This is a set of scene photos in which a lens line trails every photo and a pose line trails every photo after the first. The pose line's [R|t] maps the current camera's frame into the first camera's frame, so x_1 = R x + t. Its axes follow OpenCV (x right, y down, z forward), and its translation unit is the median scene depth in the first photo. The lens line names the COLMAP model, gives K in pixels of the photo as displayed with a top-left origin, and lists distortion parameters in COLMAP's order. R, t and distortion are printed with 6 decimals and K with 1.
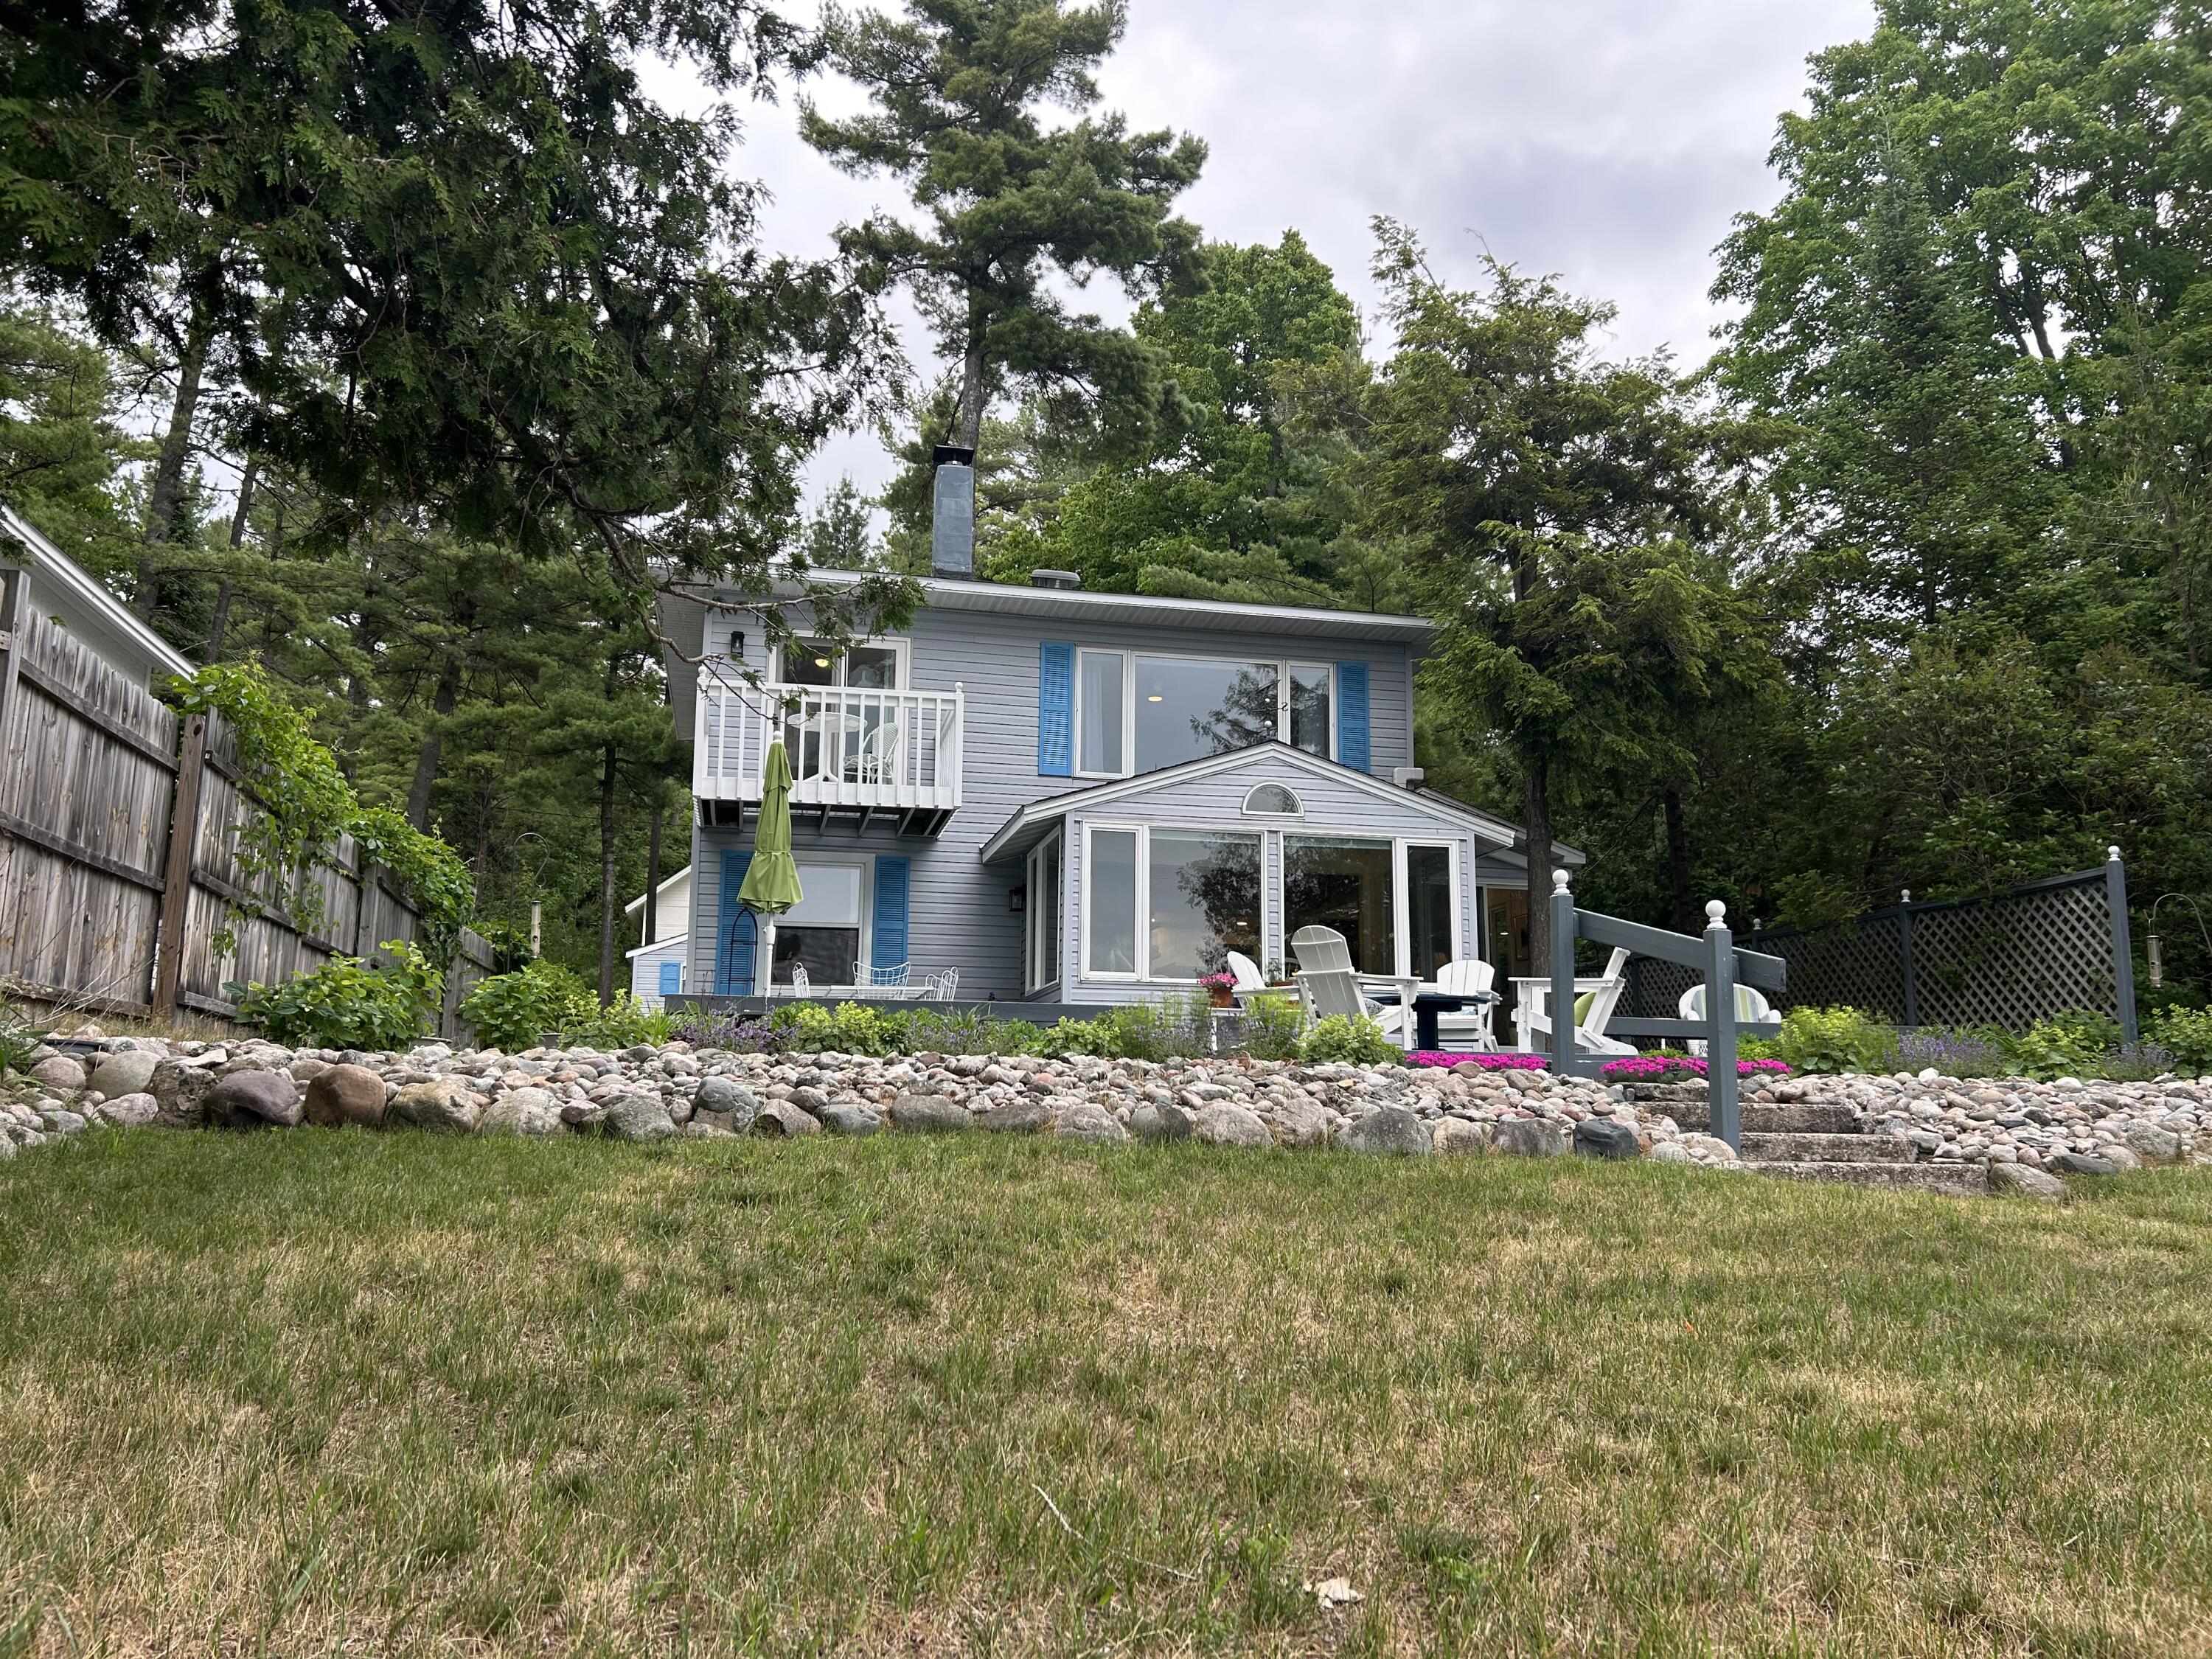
lens RADIAL K [[1660.9, 0, 1104.8], [0, 1660.9, 825.3], [0, 0, 1]] dist [0.050805, -0.007624]
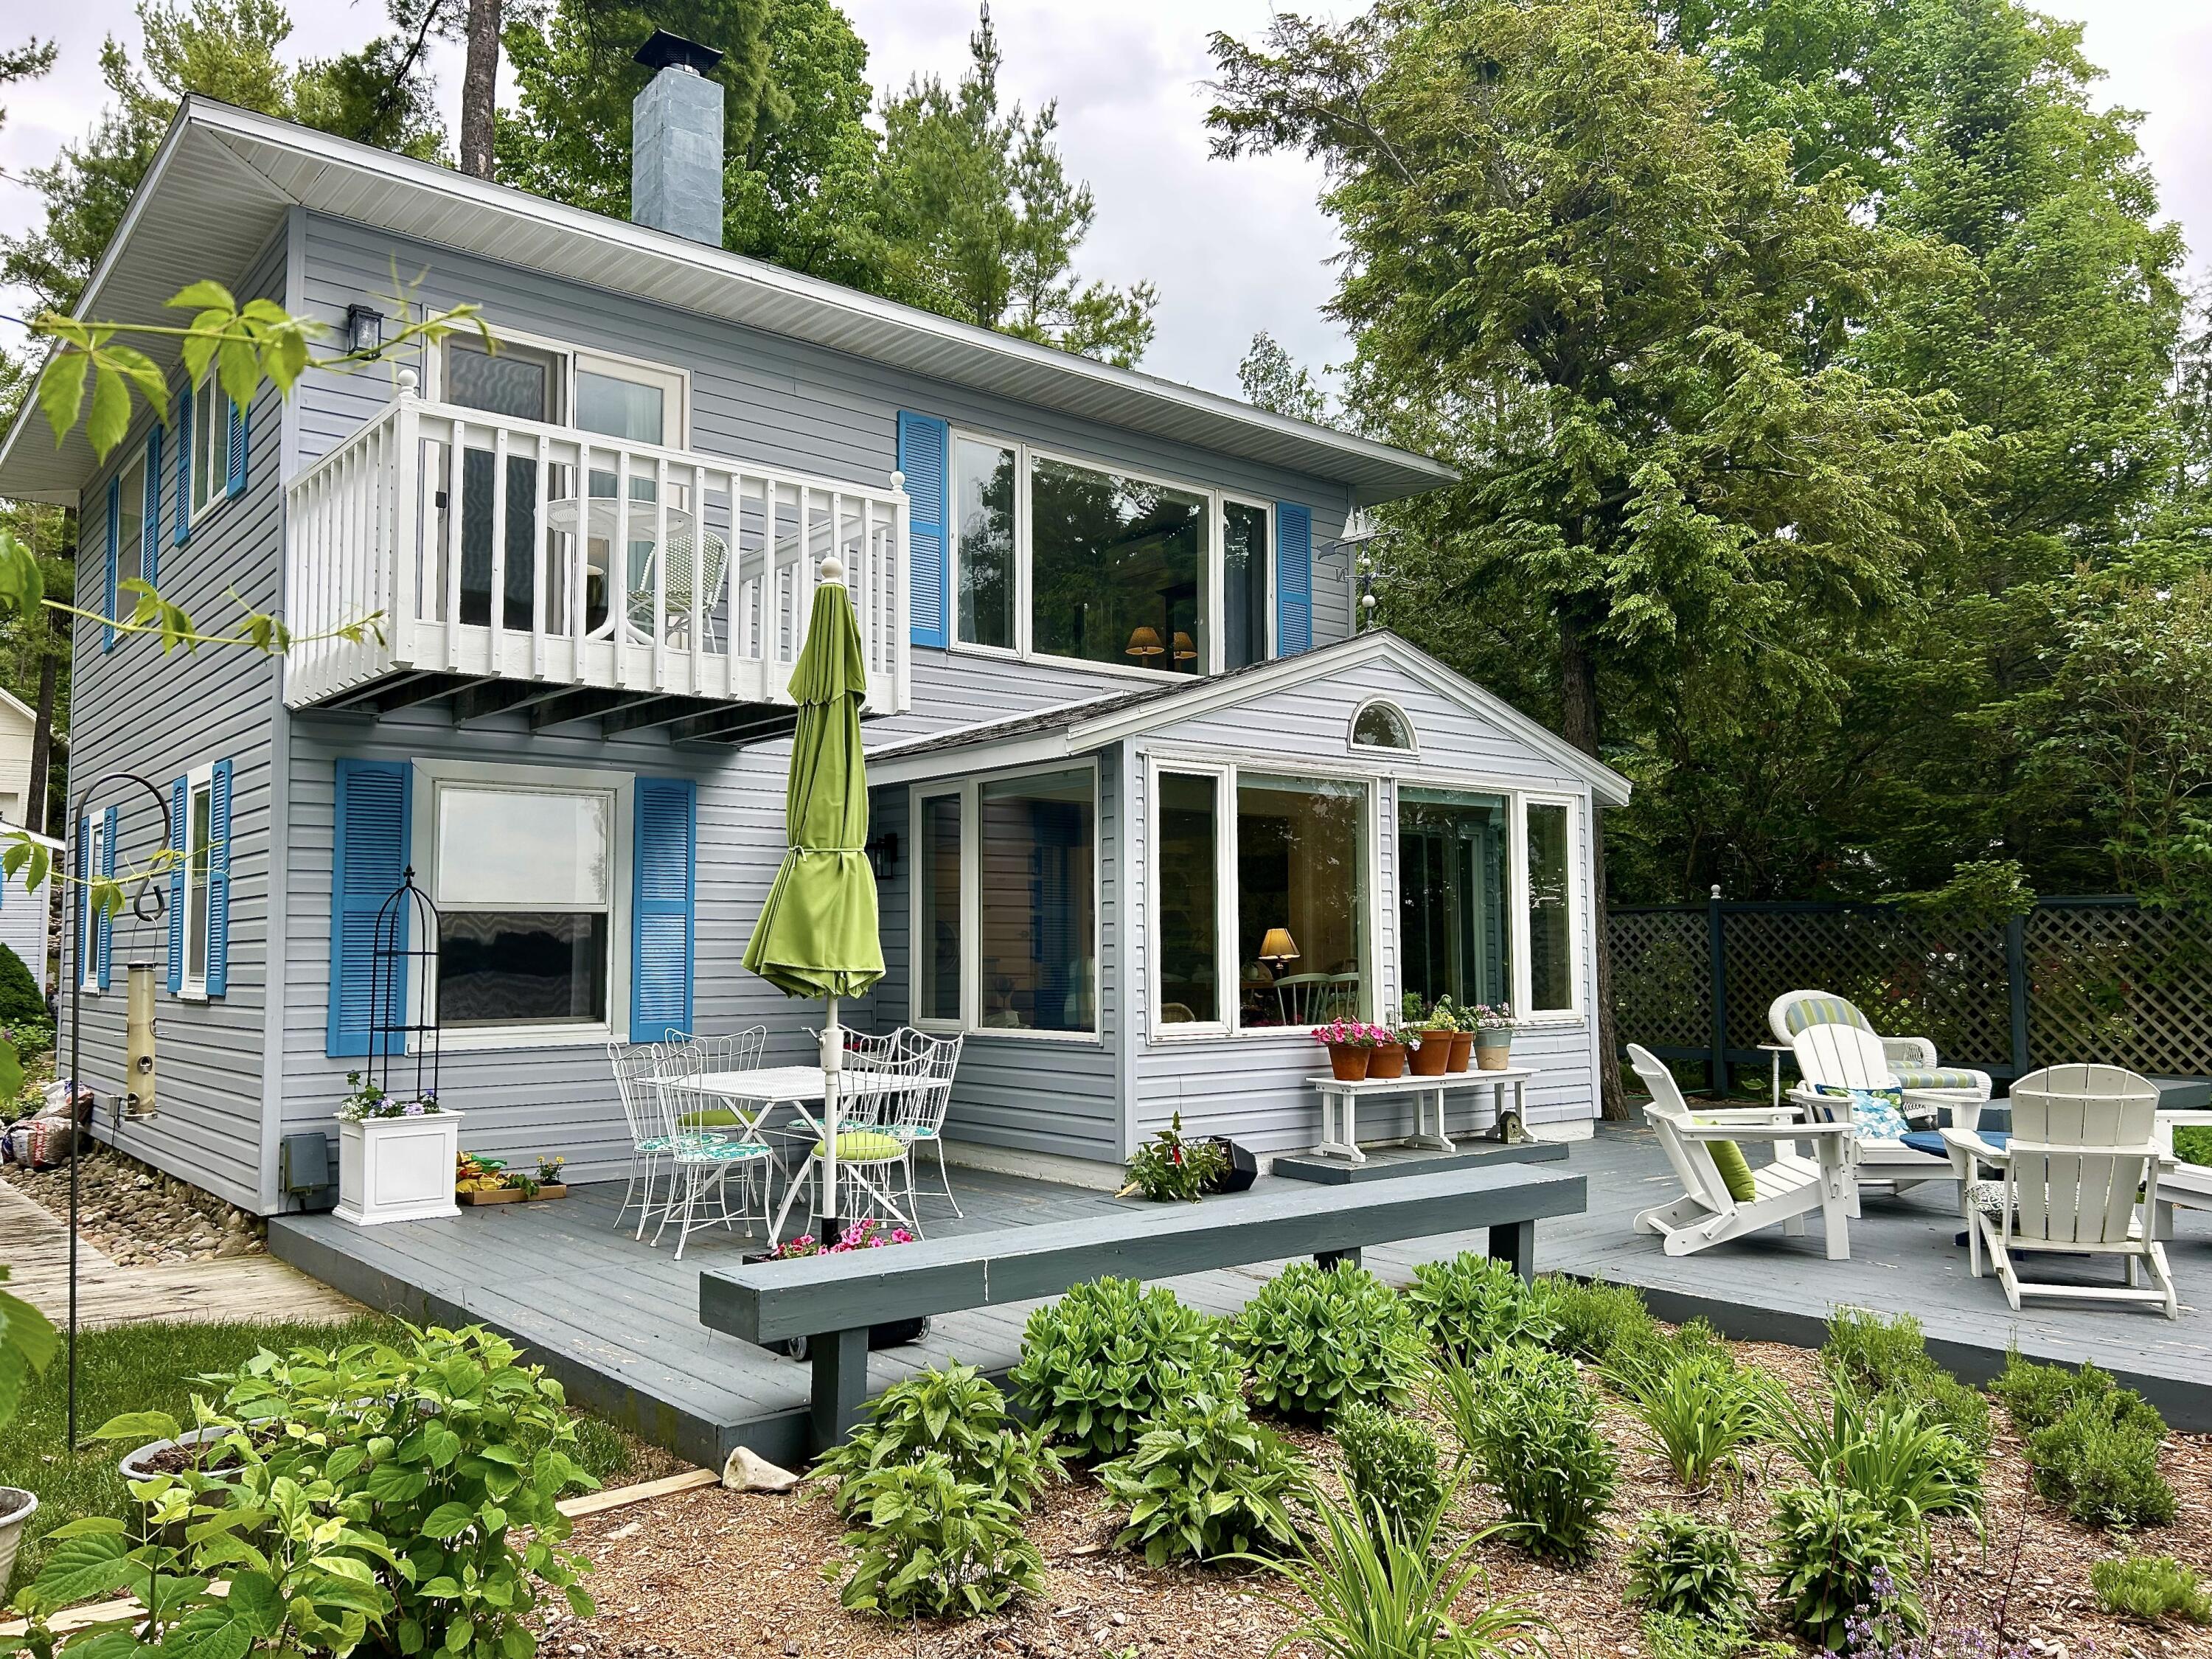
lens RADIAL K [[1660.9, 0, 1107.9], [0, 1660.9, 839.1], [0, 0, 1]] dist [0.050805, -0.007624]
pose [[0.891495, 0.018251, 0.452663, -0.262077], [-0.067409, 0.993409, 0.092705, -0.023553], [-0.447987, -0.113160, 0.886850, 0.483949]]
